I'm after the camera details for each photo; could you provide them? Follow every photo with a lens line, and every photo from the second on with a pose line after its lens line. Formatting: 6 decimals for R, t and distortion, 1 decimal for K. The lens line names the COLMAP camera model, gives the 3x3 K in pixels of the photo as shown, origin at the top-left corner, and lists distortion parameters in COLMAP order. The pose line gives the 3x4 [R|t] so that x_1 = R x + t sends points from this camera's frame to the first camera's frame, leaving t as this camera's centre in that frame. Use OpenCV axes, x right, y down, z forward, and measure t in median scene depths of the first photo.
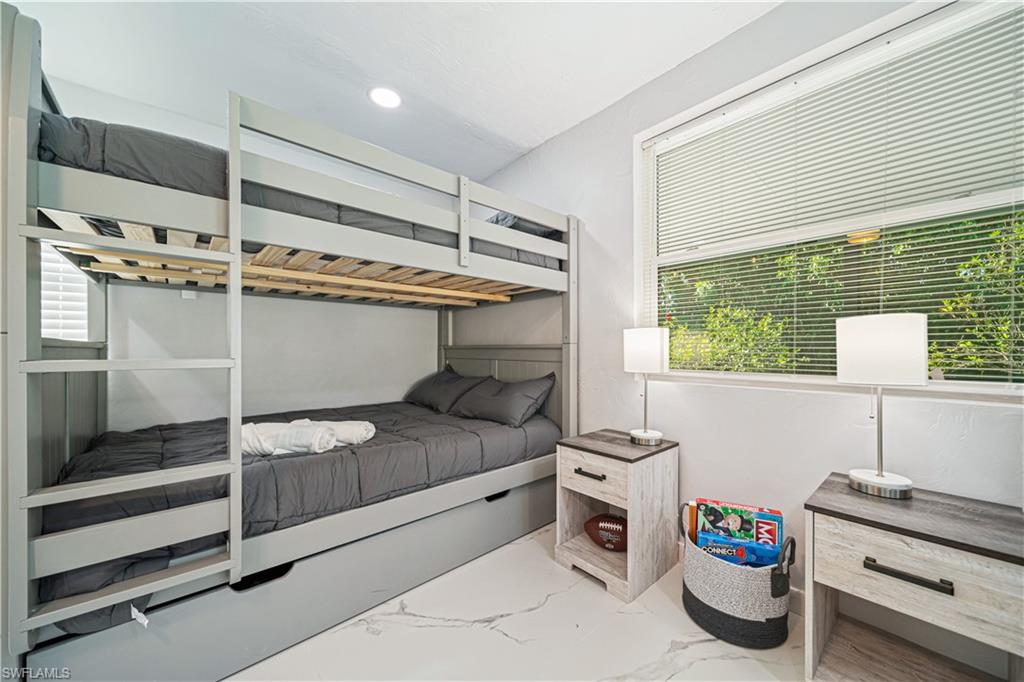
lens RADIAL K [[375.2, 0, 517.9], [0, 375.2, 343.9], [0, 0, 1]] dist [0.000275, 0.000112]
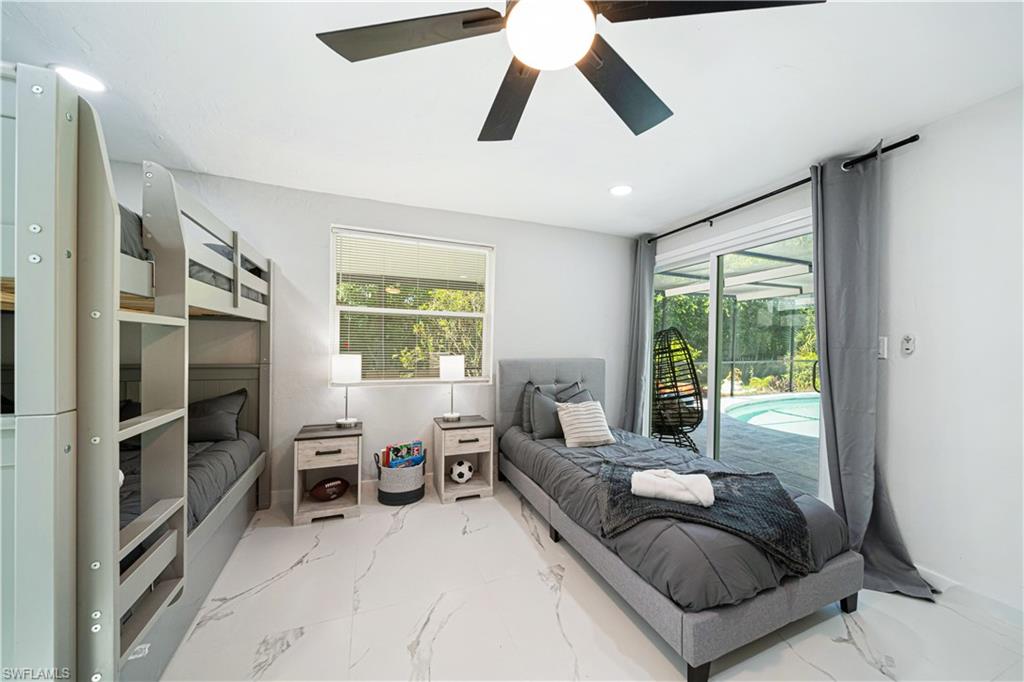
lens RADIAL K [[382.1, 0, 515.5], [0, 382.1, 344.8], [0, 0, 1]] dist [-0.000377, -0.000133]
pose [[0.346563, -0.005953, 0.938008, -1.041764], [-0.021883, 0.999656, 0.014429, -0.137333], [-0.937771, -0.025527, 0.346314, -0.256890]]
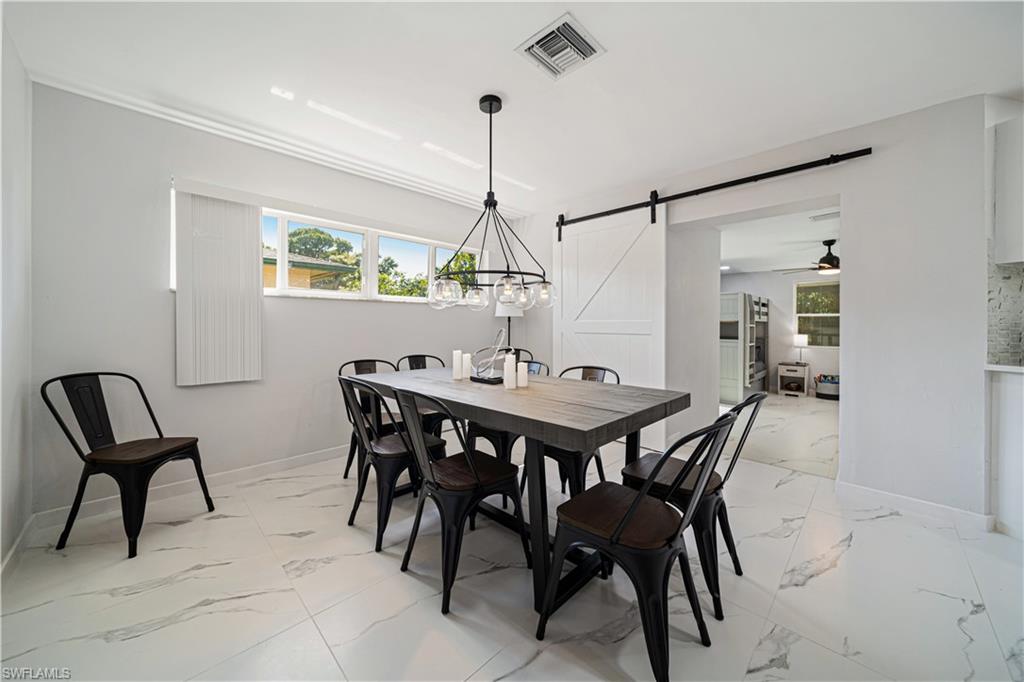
lens RADIAL K [[340.8, 0, 524.8], [0, 340.8, 321.1], [0, 0, 1]] dist [-0.023243, 0.000040]
pose [[0.998696, 0.002019, 0.051014, -3.013937], [-0.002164, 0.999994, 0.002798, -0.207462], [-0.051008, -0.002905, 0.998694, -2.600976]]
